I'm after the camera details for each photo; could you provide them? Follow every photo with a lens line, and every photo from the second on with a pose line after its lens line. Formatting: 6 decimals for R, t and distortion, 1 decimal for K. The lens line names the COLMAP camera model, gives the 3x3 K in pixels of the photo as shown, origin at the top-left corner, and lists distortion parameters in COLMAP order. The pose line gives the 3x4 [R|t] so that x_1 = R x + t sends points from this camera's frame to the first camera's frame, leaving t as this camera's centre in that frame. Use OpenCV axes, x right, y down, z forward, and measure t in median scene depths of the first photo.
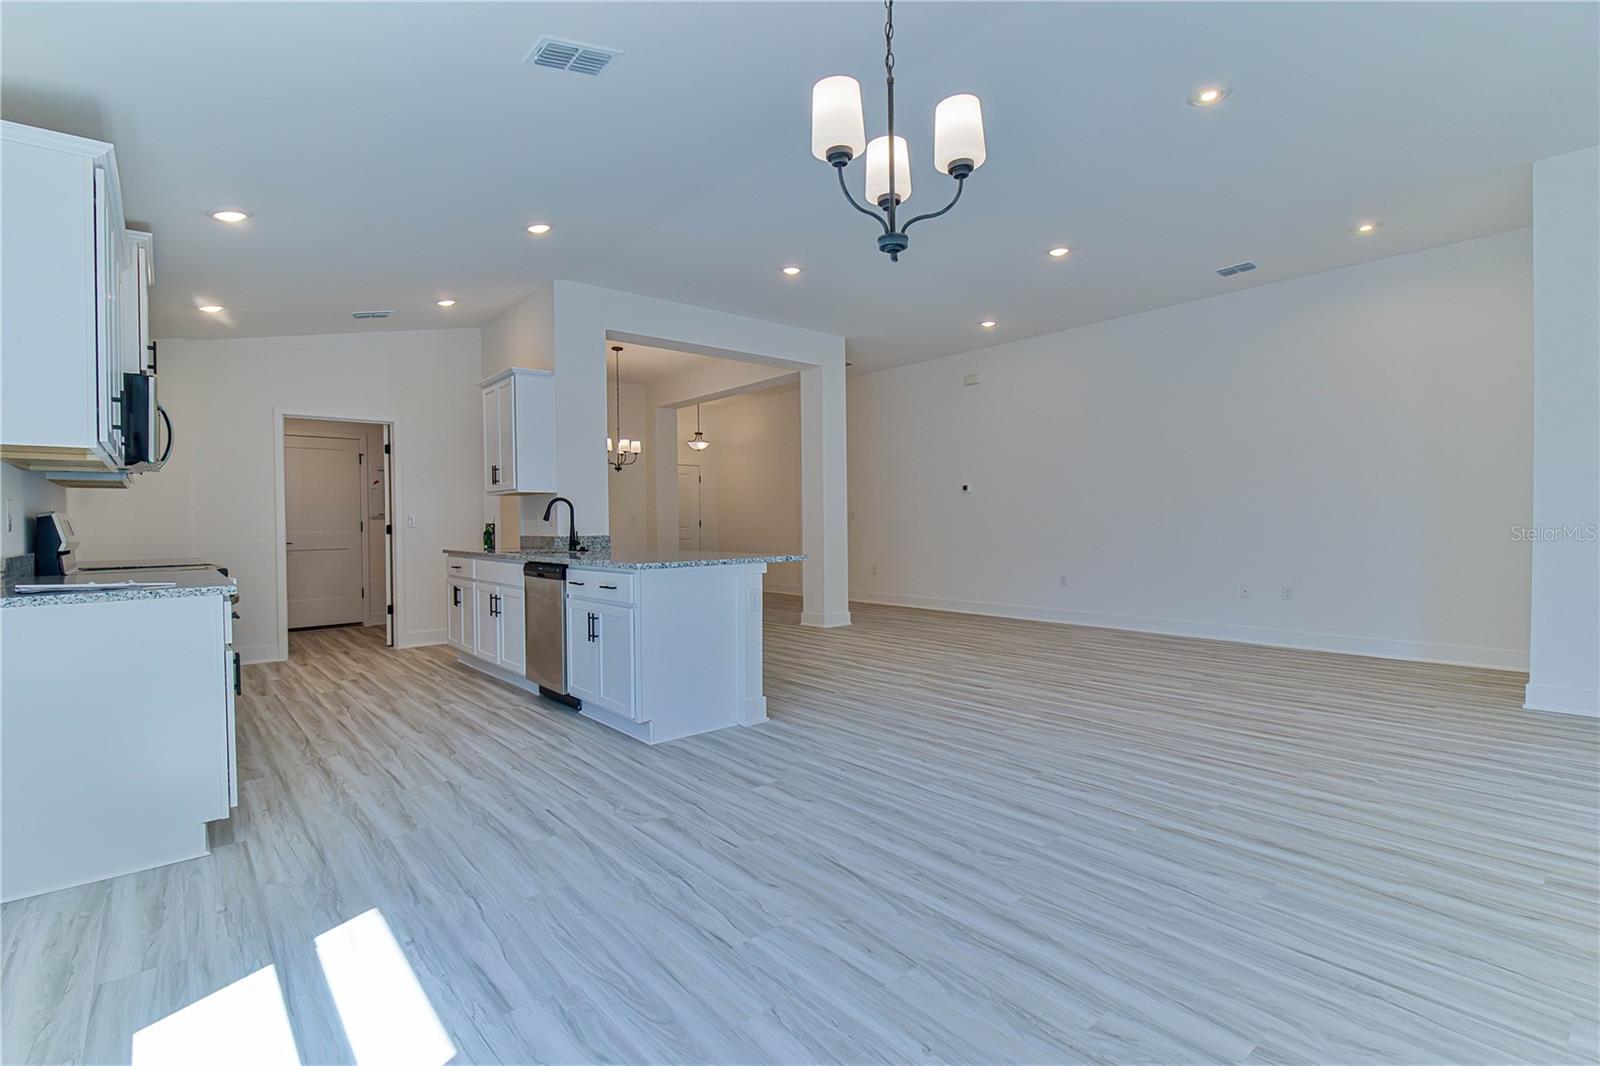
lens RADIAL K [[736.6, 0, 803.1], [0, 736.6, 528.8], [0, 0, 1]] dist [0.023885, -0.014242]
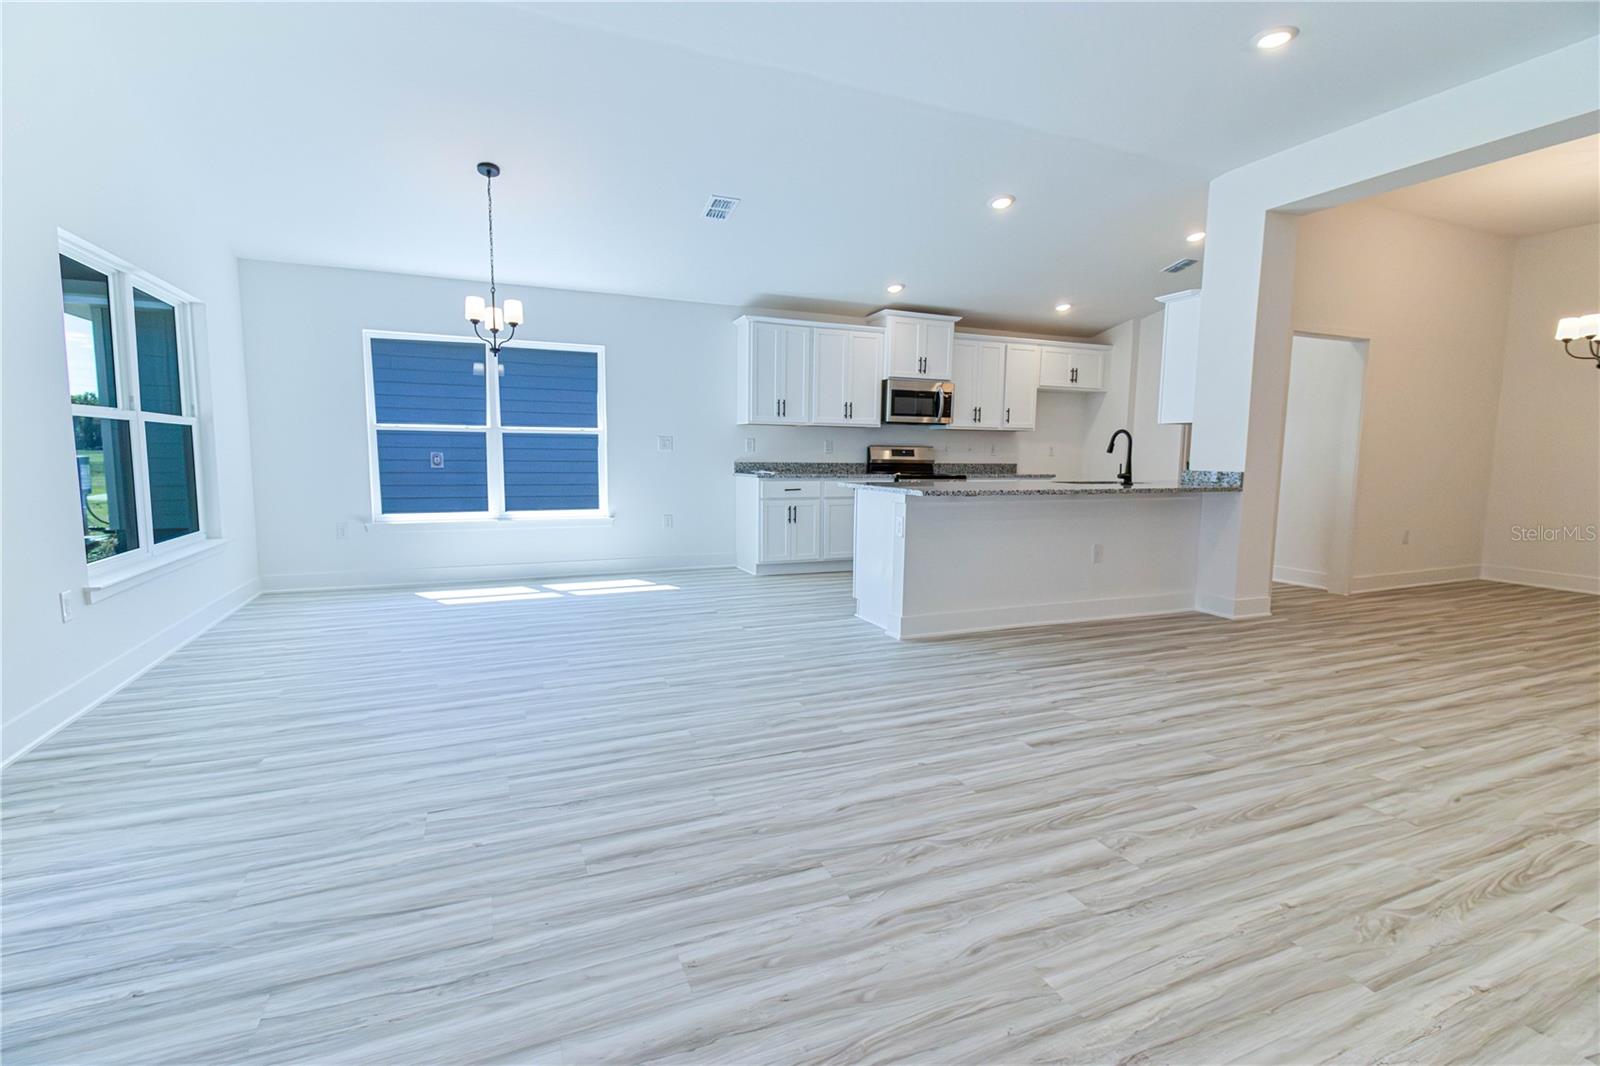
lens RADIAL K [[736.6, 0, 803.1], [0, 736.6, 528.8], [0, 0, 1]] dist [0.023885, -0.014242]
pose [[-0.287934, 0.106235, -0.951739, 1.121466], [-0.017145, 0.993097, 0.116038, -0.026120], [0.957497, 0.049729, -0.284125, 1.306121]]
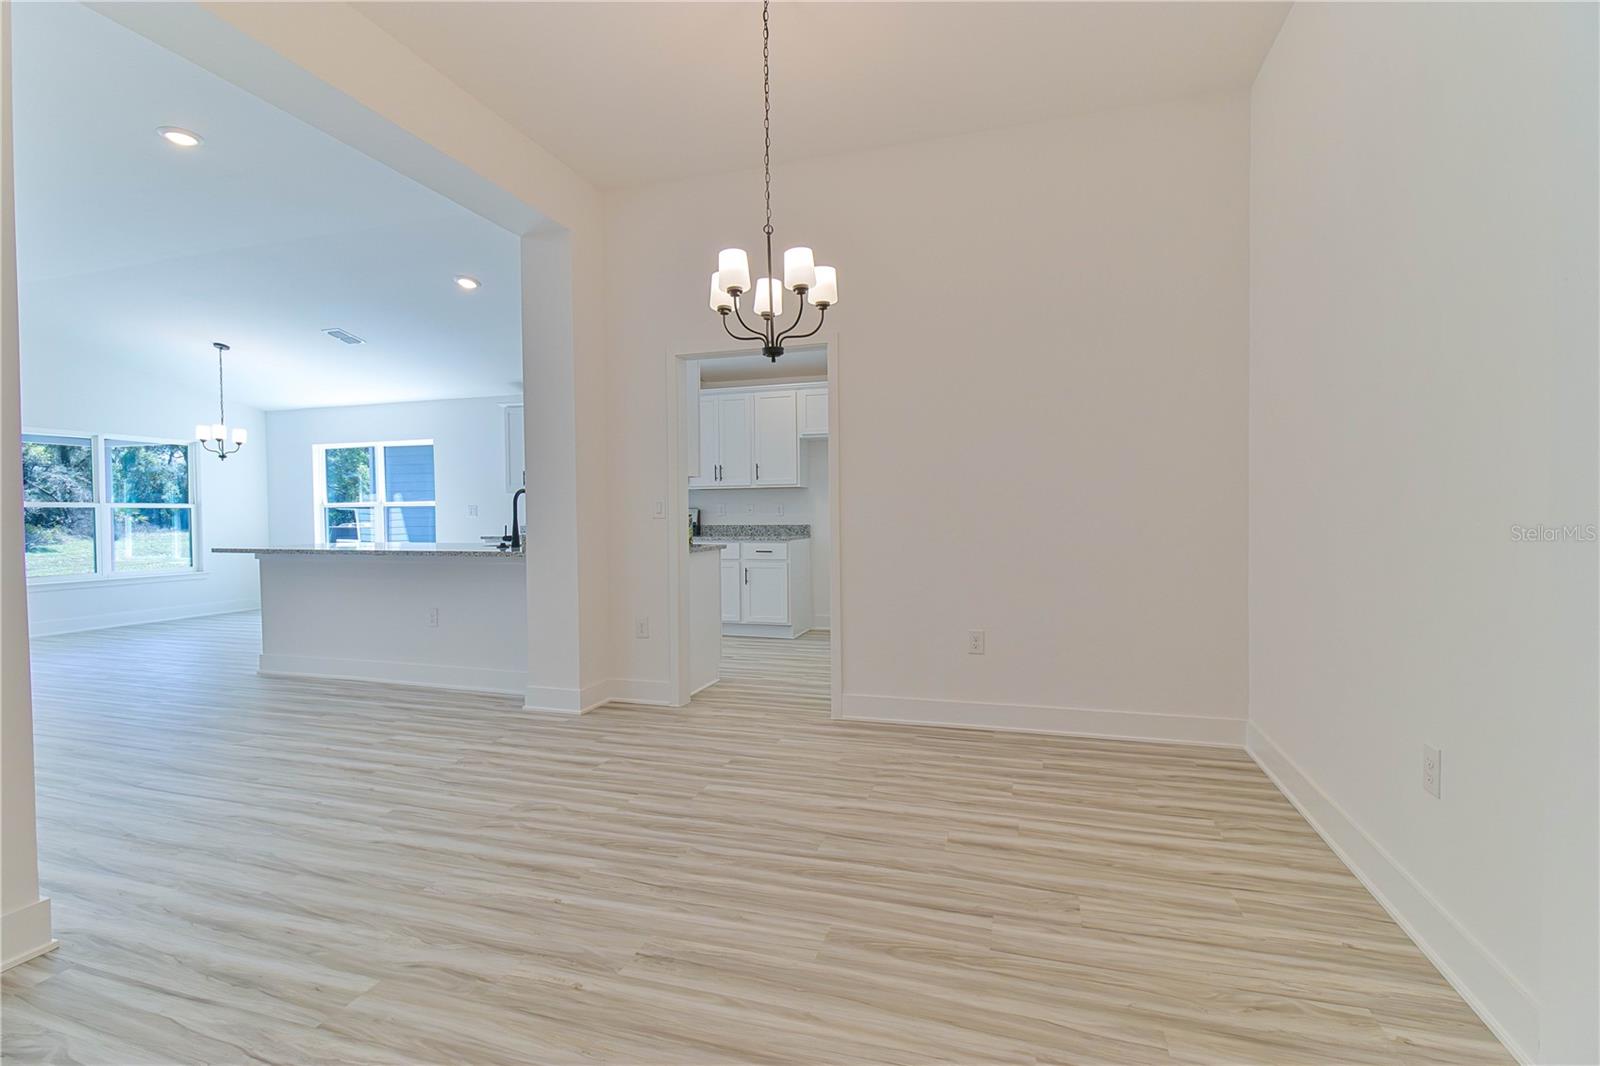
lens RADIAL K [[736.6, 0, 803.1], [0, 736.6, 528.8], [0, 0, 1]] dist [0.023885, -0.014242]
pose [[-0.844747, 0.028275, -0.534419, -0.183815], [0.012292, 0.999365, 0.033445, -0.027682], [0.535025, 0.021684, -0.844558, 2.923972]]
